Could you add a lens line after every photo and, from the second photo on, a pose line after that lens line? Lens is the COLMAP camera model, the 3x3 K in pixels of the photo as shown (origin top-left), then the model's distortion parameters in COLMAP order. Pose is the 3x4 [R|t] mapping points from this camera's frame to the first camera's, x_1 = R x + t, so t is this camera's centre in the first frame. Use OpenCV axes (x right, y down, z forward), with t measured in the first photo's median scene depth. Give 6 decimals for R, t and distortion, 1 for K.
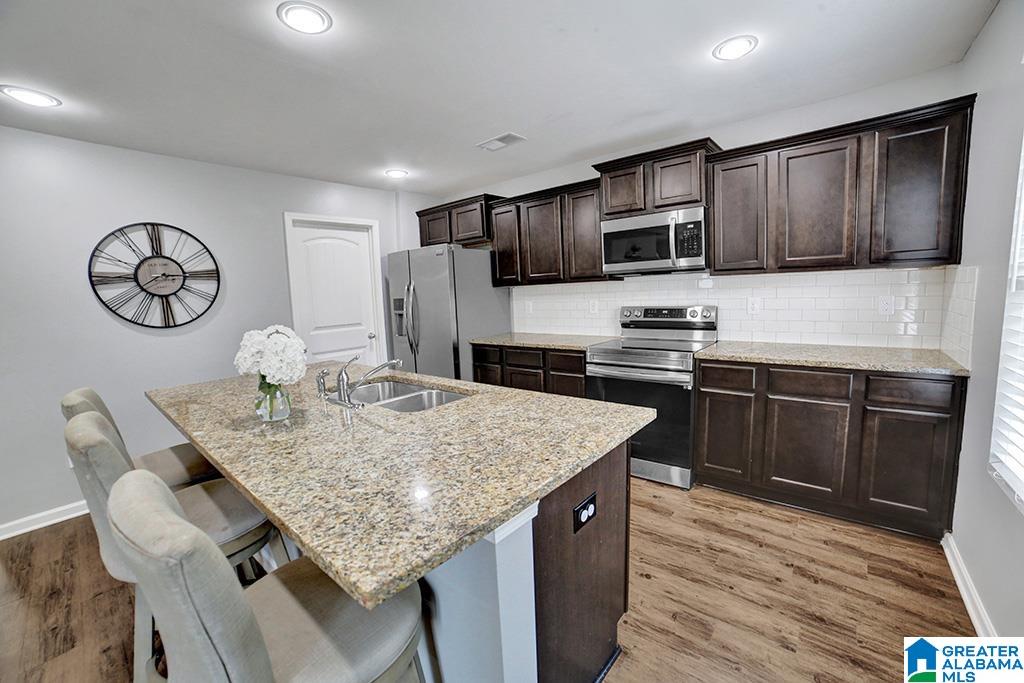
lens RADIAL K [[415.4, 0, 512.0], [0, 415.4, 341.5], [0, 0, 1]] dist [-0.034165, 0.000517]
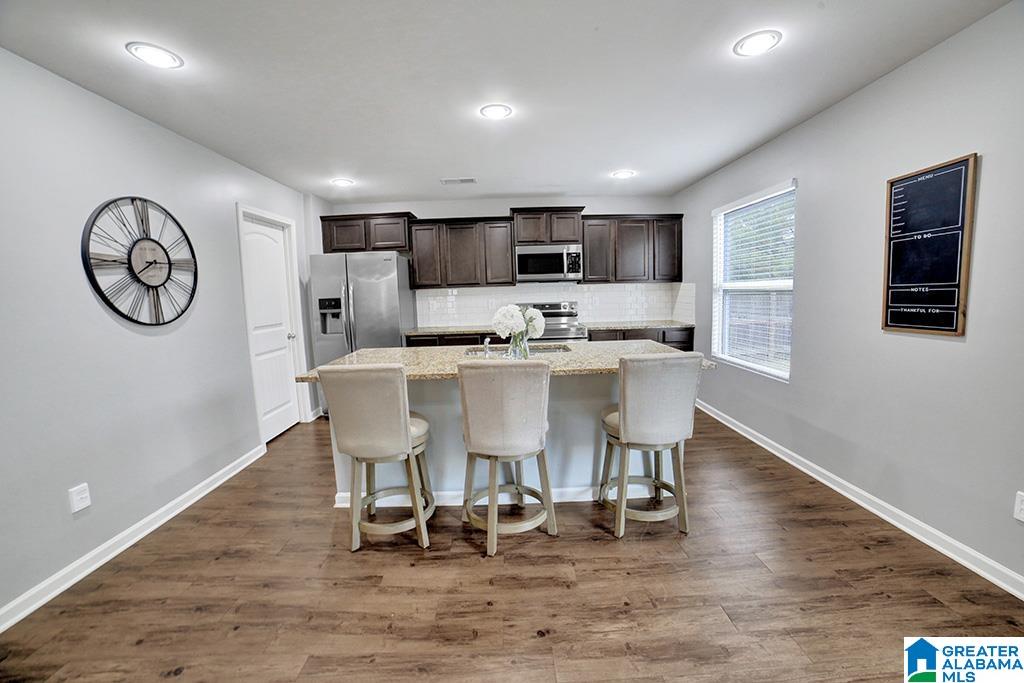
lens RADIAL K [[415.4, 0, 512.0], [0, 415.4, 341.5], [0, 0, 1]] dist [-0.034165, 0.000517]
pose [[0.743813, -0.058748, 0.665801, -0.868081], [0.080493, 0.996753, -0.001974, 0.060444], [-0.663524, 0.055061, 0.746126, -0.104007]]
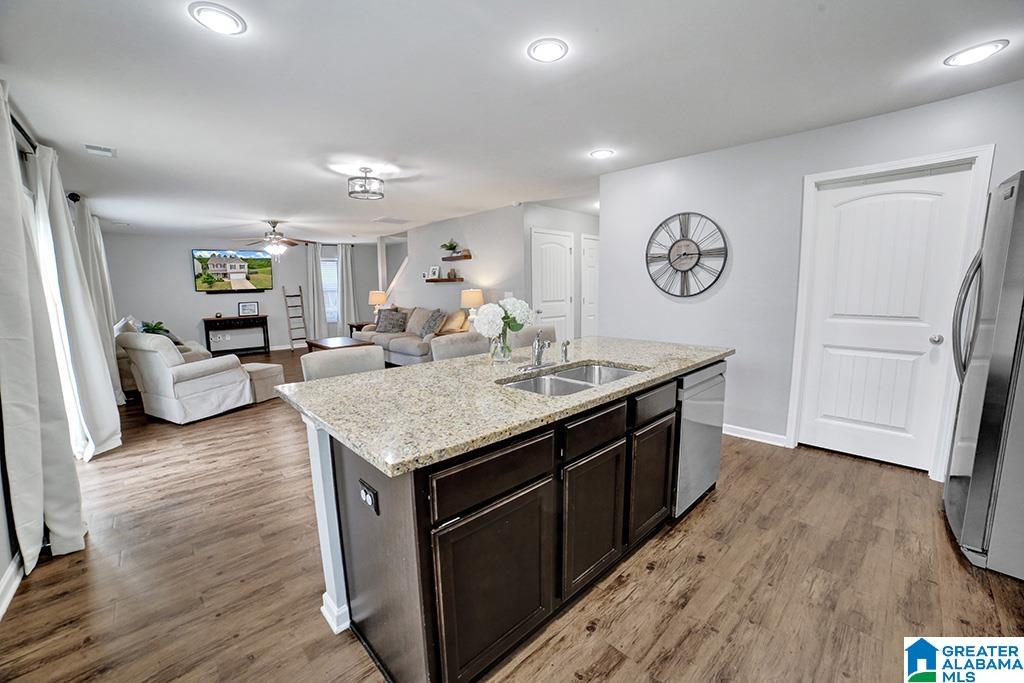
lens RADIAL K [[415.4, 0, 512.0], [0, 415.4, 341.5], [0, 0, 1]] dist [-0.034165, 0.000517]
pose [[-0.107789, 0.188085, -0.976220, 0.482145], [-0.099964, 0.974914, 0.198871, -0.100497], [0.989135, 0.119022, -0.086283, 0.606907]]
